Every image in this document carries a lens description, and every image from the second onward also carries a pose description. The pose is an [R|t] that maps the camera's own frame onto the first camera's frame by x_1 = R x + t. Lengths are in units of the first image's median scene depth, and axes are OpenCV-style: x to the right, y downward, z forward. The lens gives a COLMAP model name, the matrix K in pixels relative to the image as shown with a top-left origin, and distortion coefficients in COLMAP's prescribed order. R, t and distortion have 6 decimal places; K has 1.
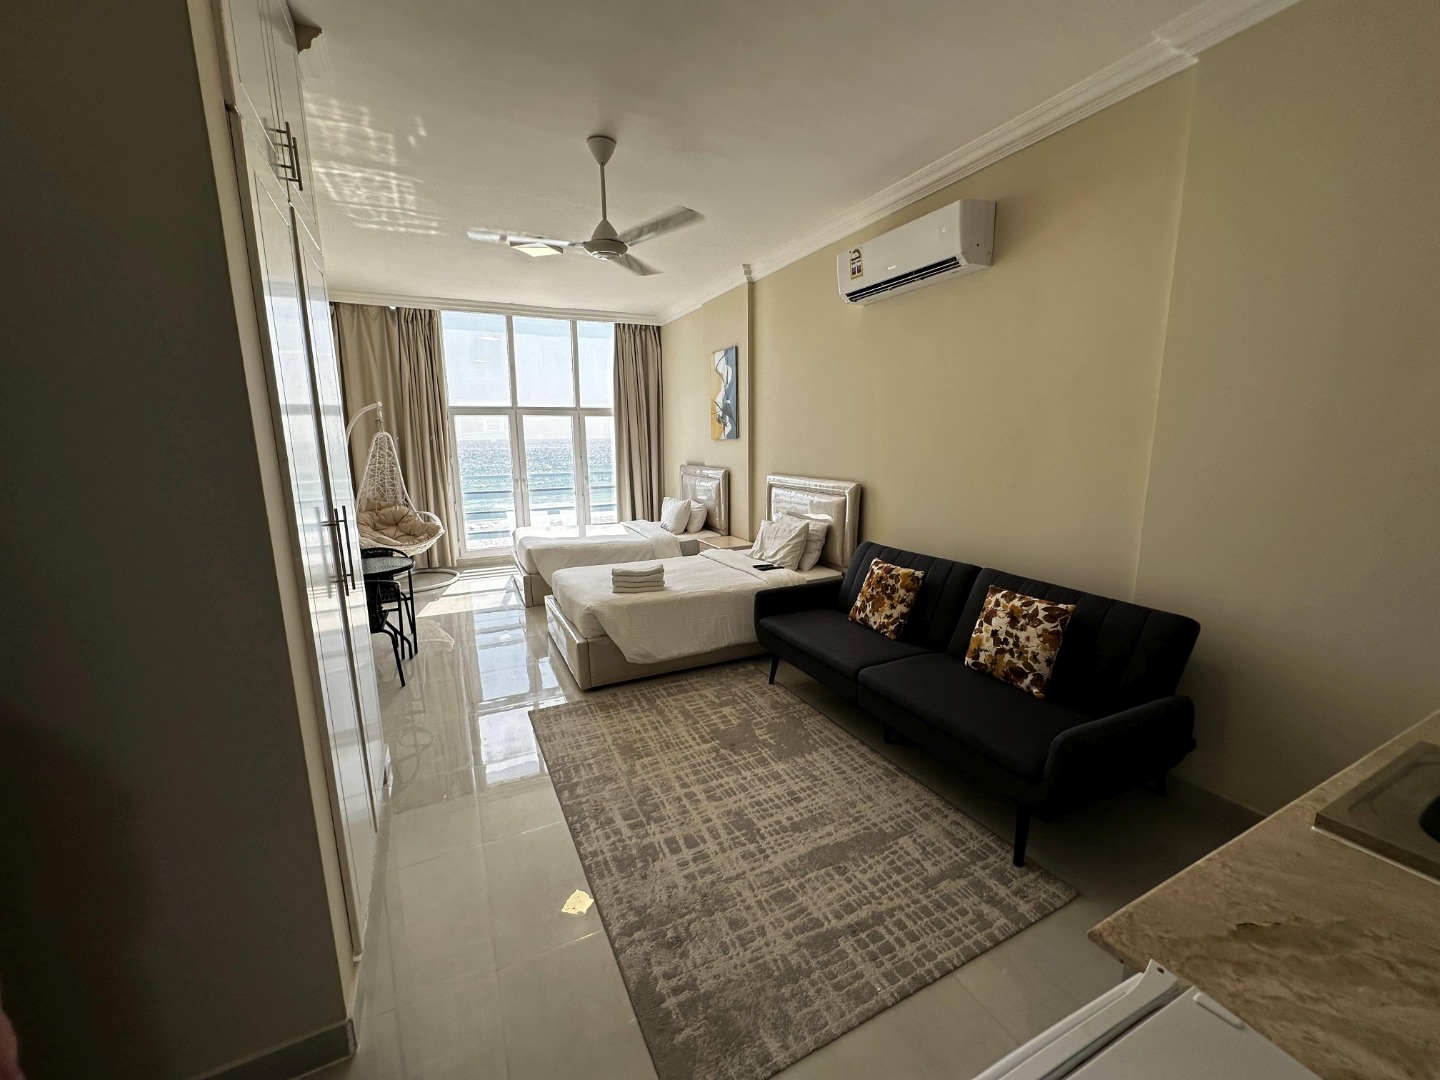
lens RADIAL K [[573.8, 0, 719.8], [0, 573.8, 542.2], [0, 0, 1]] dist [-0.003029, 0.000978]
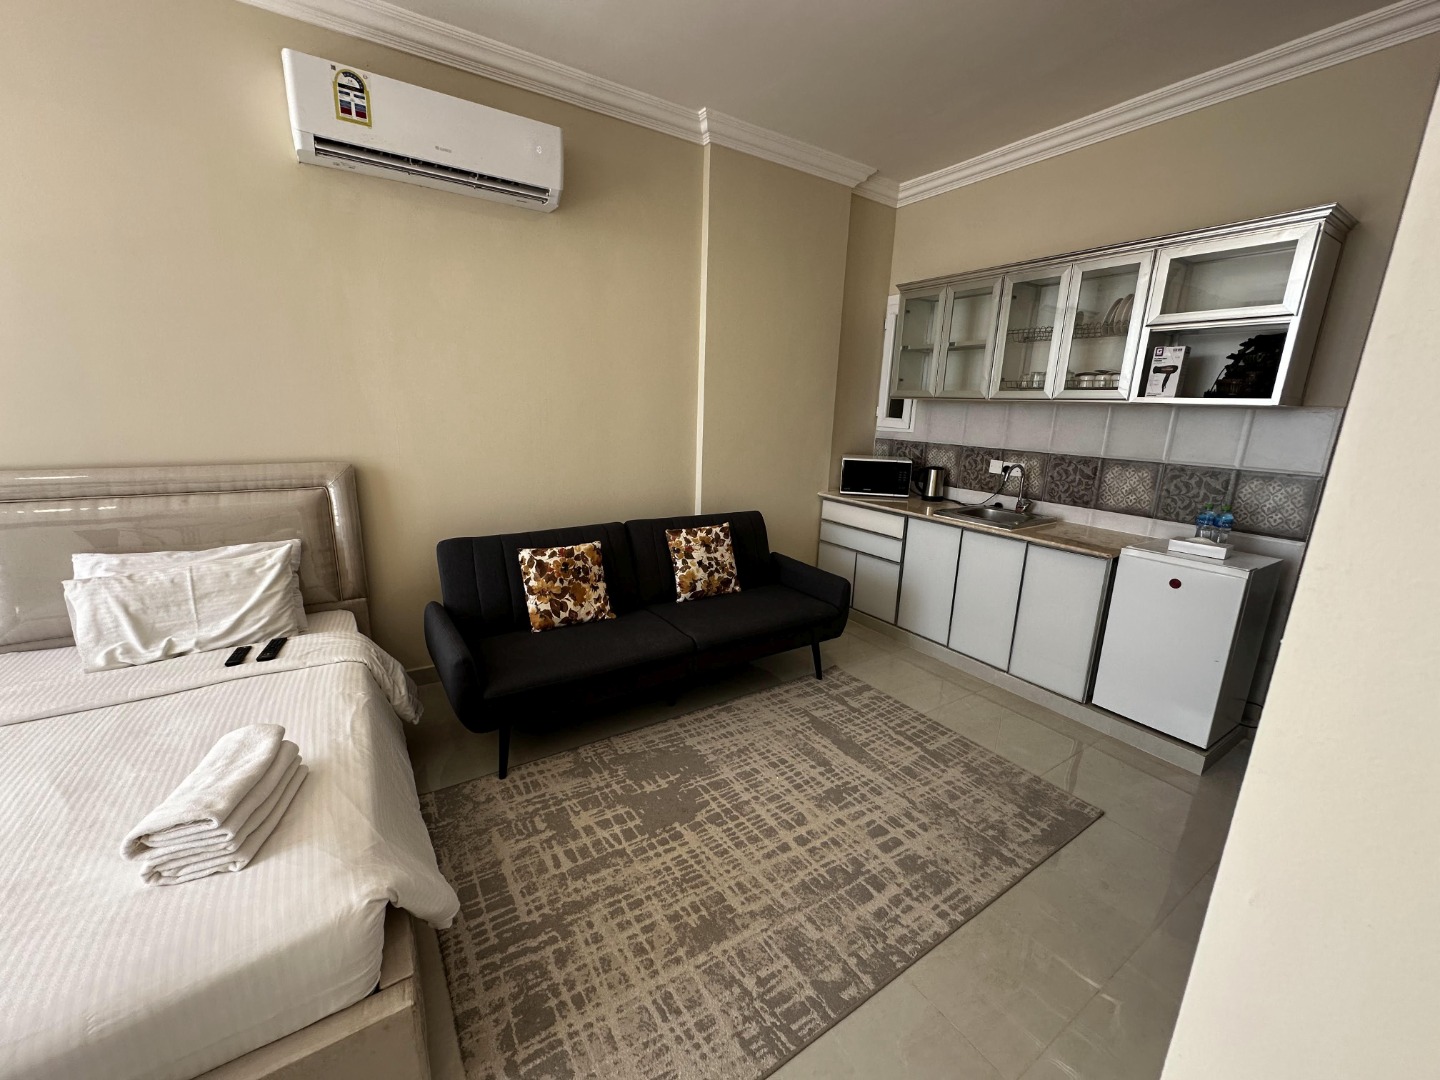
lens RADIAL K [[573.8, 0, 719.8], [0, 573.8, 542.2], [0, 0, 1]] dist [-0.003029, 0.000978]
pose [[-0.125038, -0.227867, 0.965631, -0.711185], [0.151596, 0.957453, 0.245567, -0.181954], [-0.980502, 0.177091, -0.085174, 1.077440]]
